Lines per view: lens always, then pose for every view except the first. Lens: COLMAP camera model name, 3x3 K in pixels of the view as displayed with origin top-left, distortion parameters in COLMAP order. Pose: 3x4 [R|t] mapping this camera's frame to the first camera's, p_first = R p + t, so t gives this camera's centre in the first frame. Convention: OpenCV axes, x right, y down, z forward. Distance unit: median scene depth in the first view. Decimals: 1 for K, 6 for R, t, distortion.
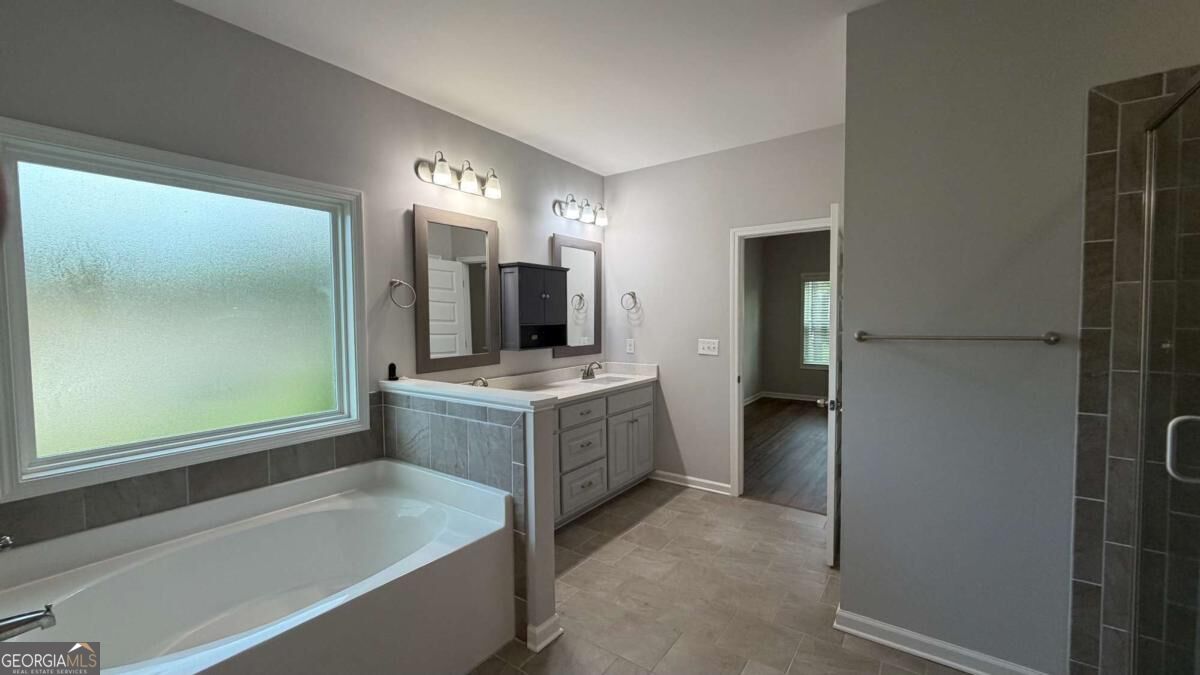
lens RADIAL K [[478.2, 0, 591.0], [0, 478.2, 339.3], [0, 0, 1]] dist [-0.000265, -0.000809]
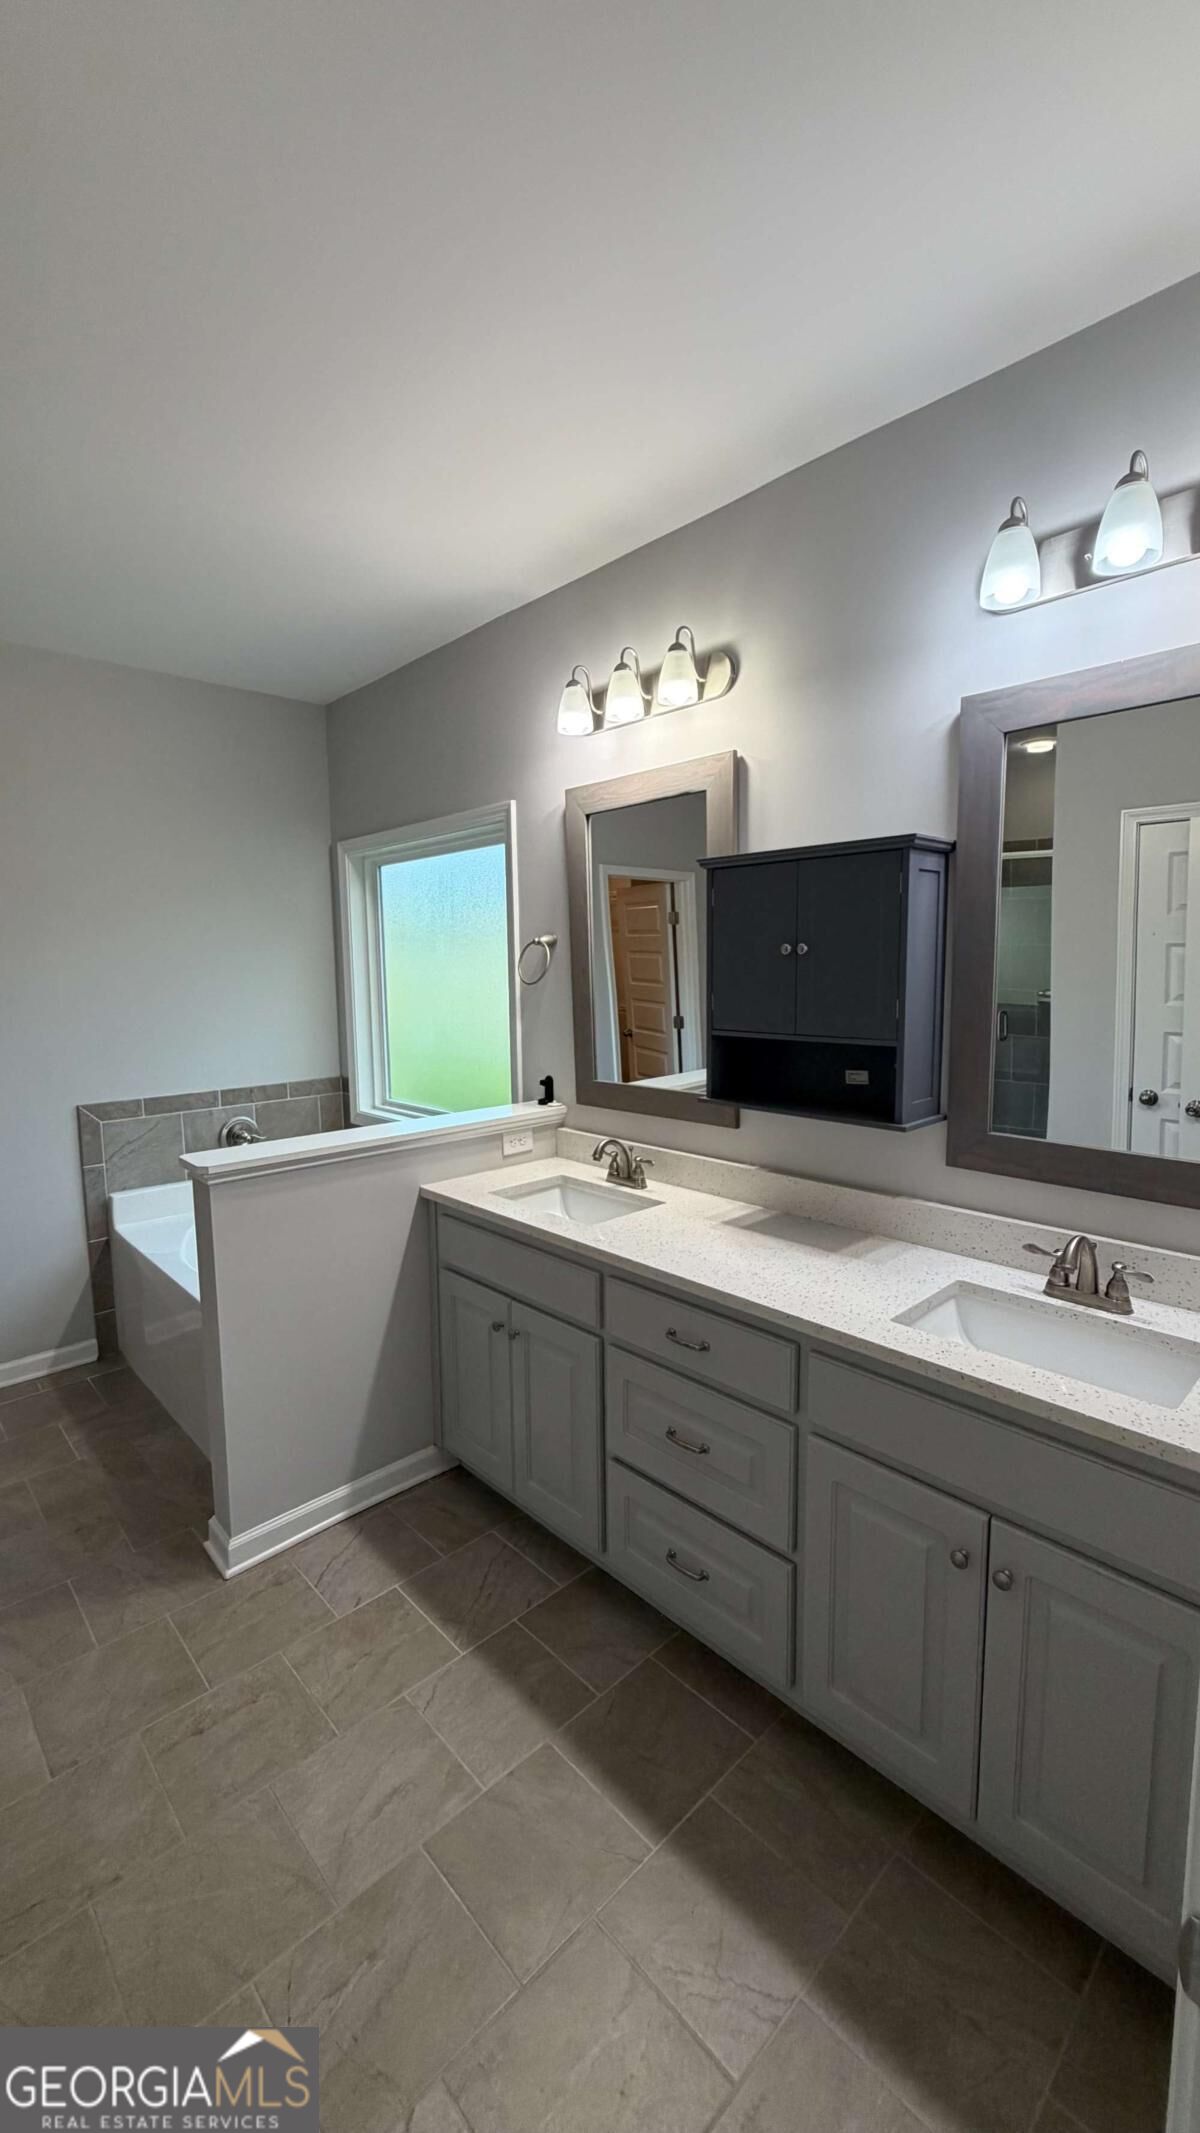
lens RADIAL K [[850.0, 0, 617.3], [0, 850.0, 1060.8], [0, 0, 1]] dist [-0.000265, -0.000809]
pose [[-0.169777, 0.124862, -0.977540, 0.546887], [-0.032276, 0.990704, 0.132149, -0.100626], [0.984954, 0.053987, -0.164169, 1.130495]]
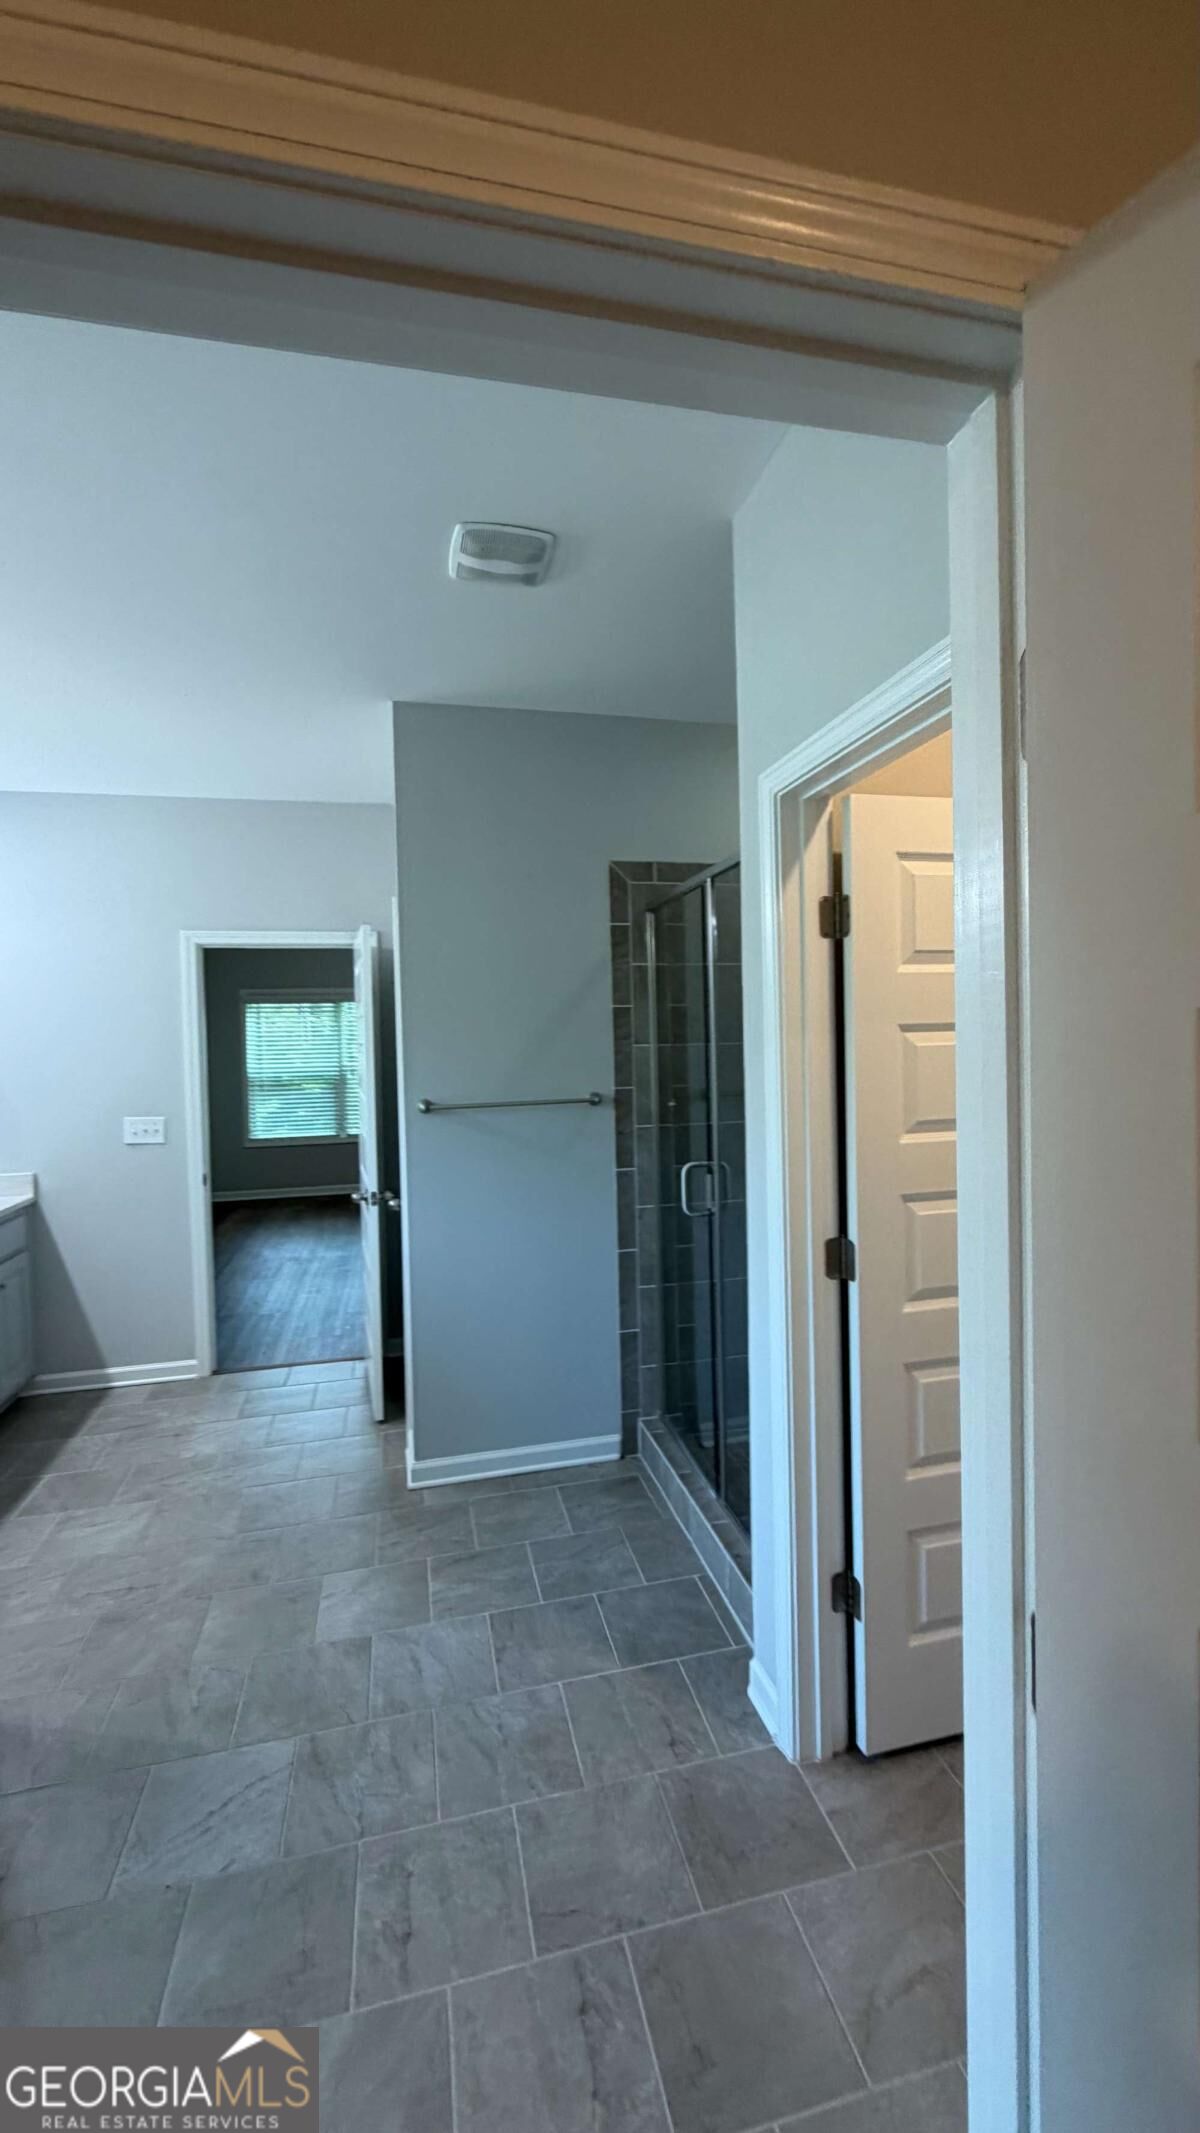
lens RADIAL K [[850.0, 0, 610.0], [0, 850.0, 1074.6], [0, 0, 1]] dist [-0.000265, -0.000809]
pose [[0.640319, -0.037501, 0.767193, -0.217444], [0.050635, 0.998696, 0.006556, -0.035731], [-0.766438, 0.034649, 0.641382, -0.099589]]
